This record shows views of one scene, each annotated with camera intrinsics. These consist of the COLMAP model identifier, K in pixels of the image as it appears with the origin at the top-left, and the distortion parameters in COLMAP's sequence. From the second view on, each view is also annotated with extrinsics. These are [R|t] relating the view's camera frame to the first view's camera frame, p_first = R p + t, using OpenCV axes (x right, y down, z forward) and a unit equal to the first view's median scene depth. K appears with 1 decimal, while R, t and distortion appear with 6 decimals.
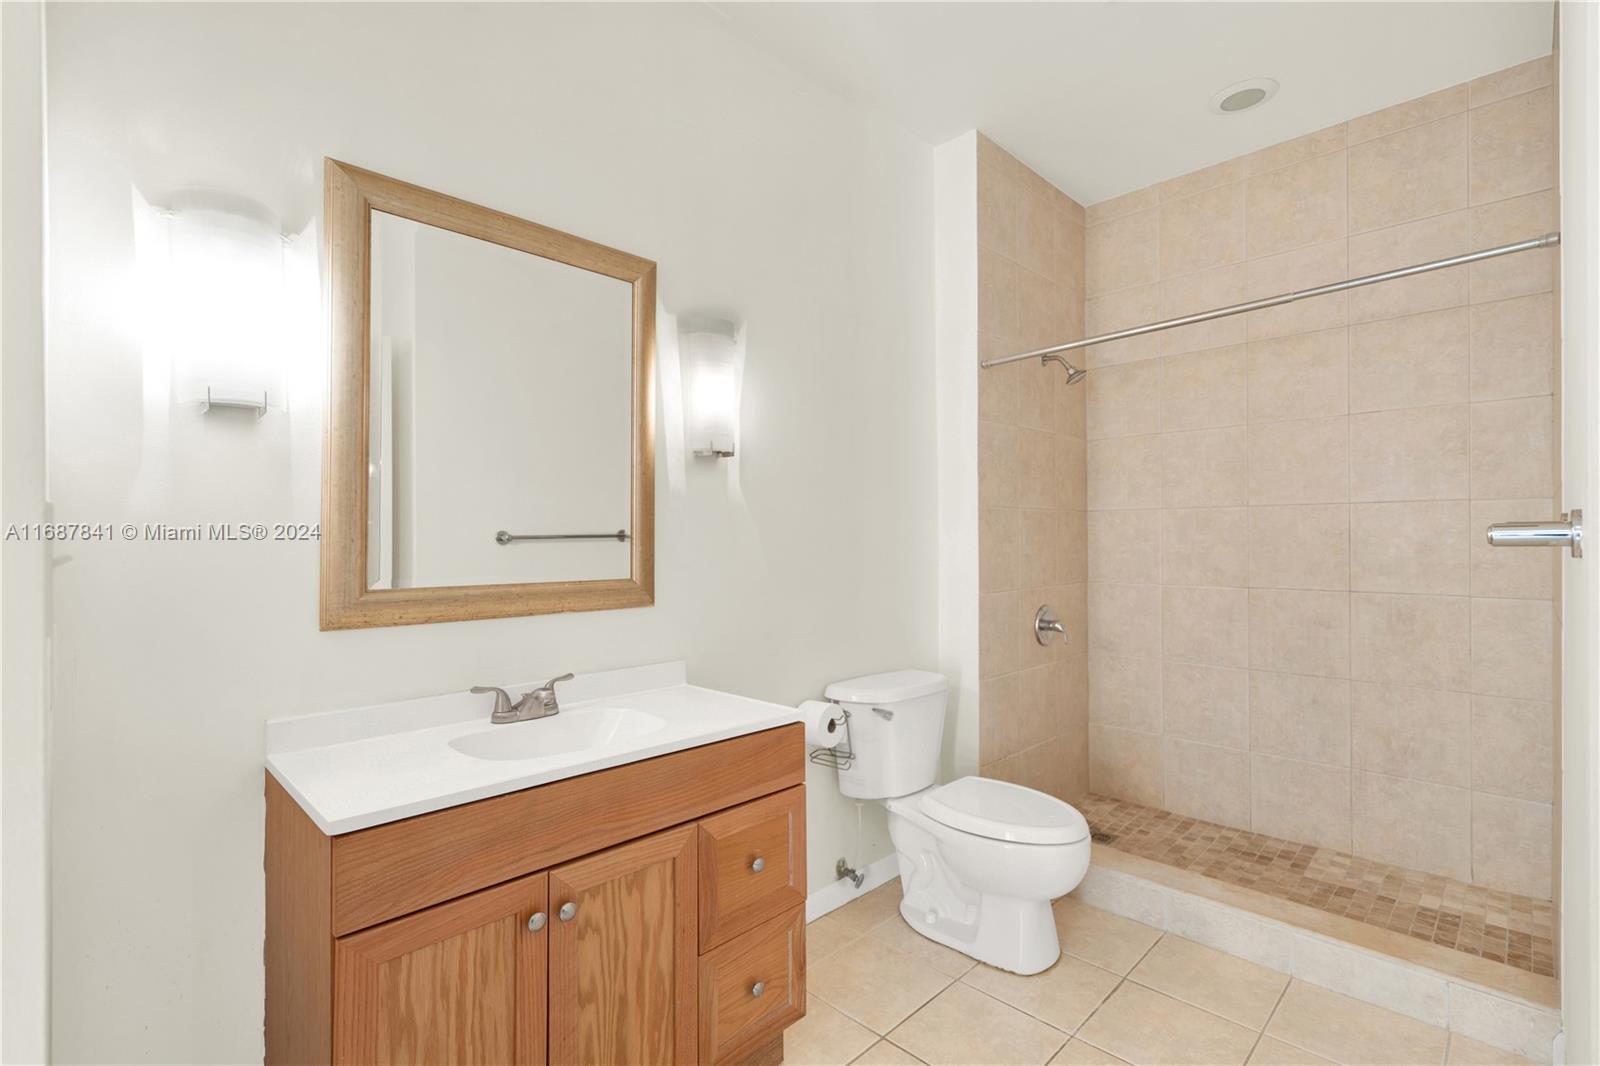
lens RADIAL K [[722.6, 0, 792.6], [0, 722.6, 538.2], [0, 0, 1]] dist [-0.004911, 0.000786]
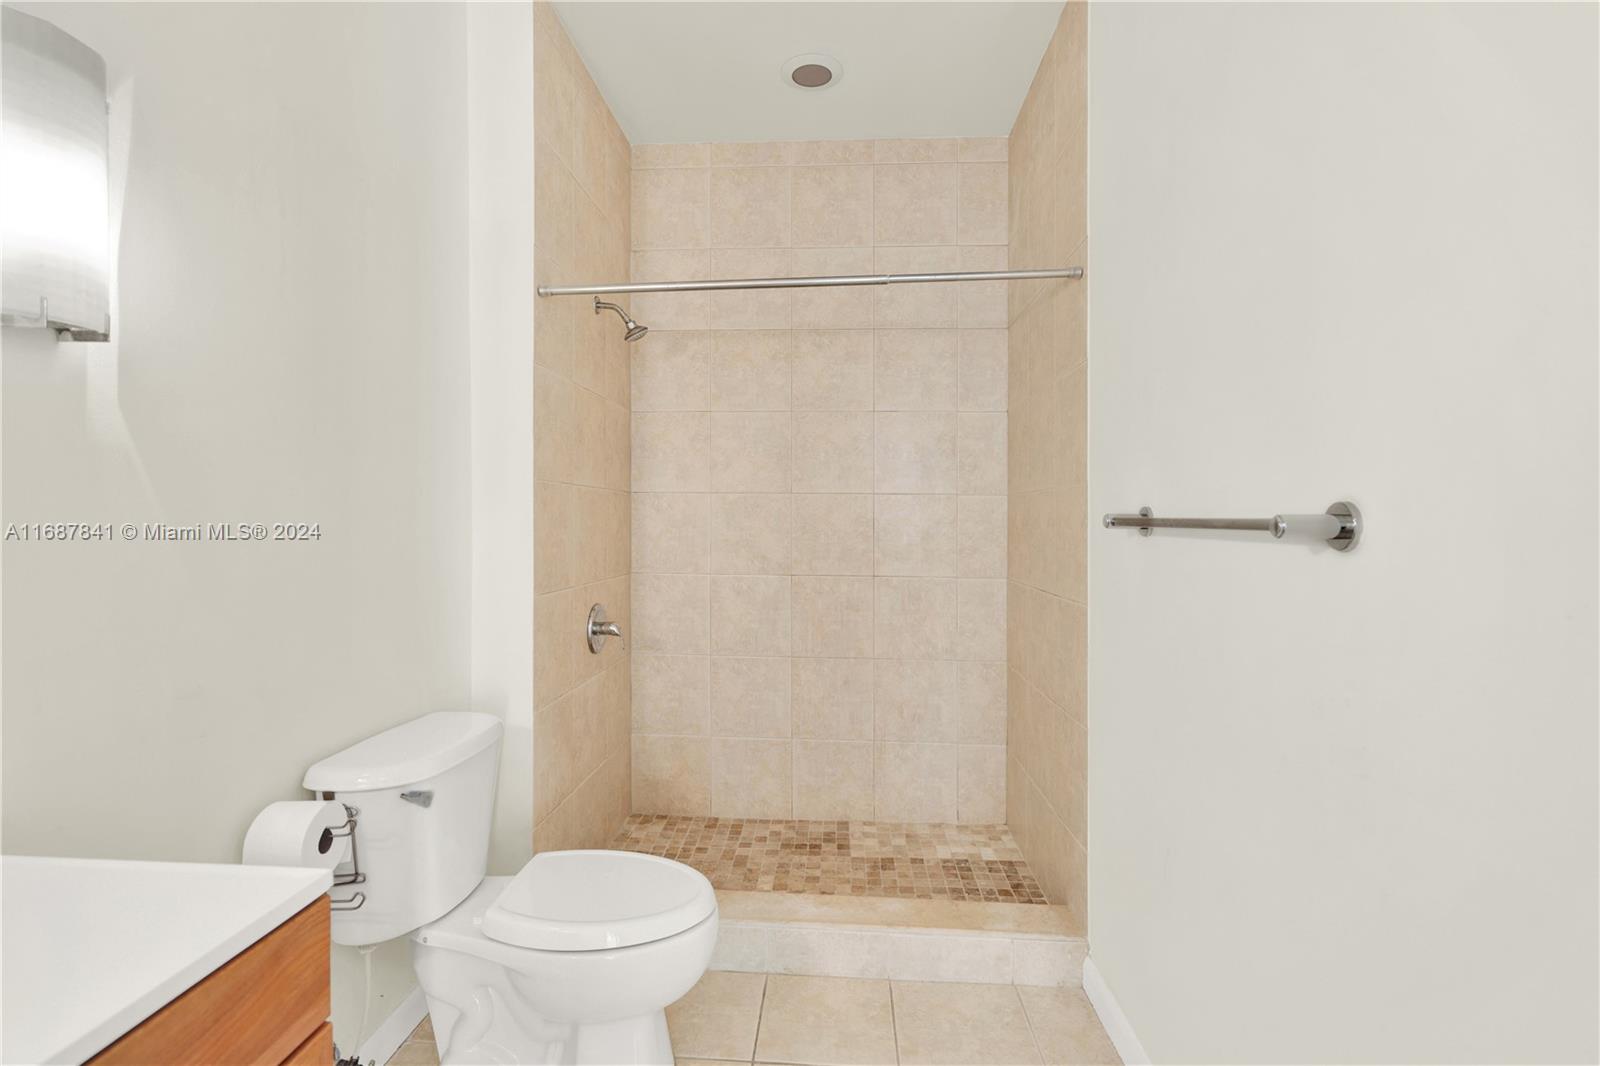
lens RADIAL K [[744.4, 0, 794.9], [0, 744.4, 526.0], [0, 0, 1]] dist [-0.009250, 0.014321]
pose [[0.749317, 0.009780, 0.662139, -0.050101], [-0.013200, 0.999913, 0.000168, 0.000592], [-0.662080, -0.008867, 0.749381, 0.248122]]
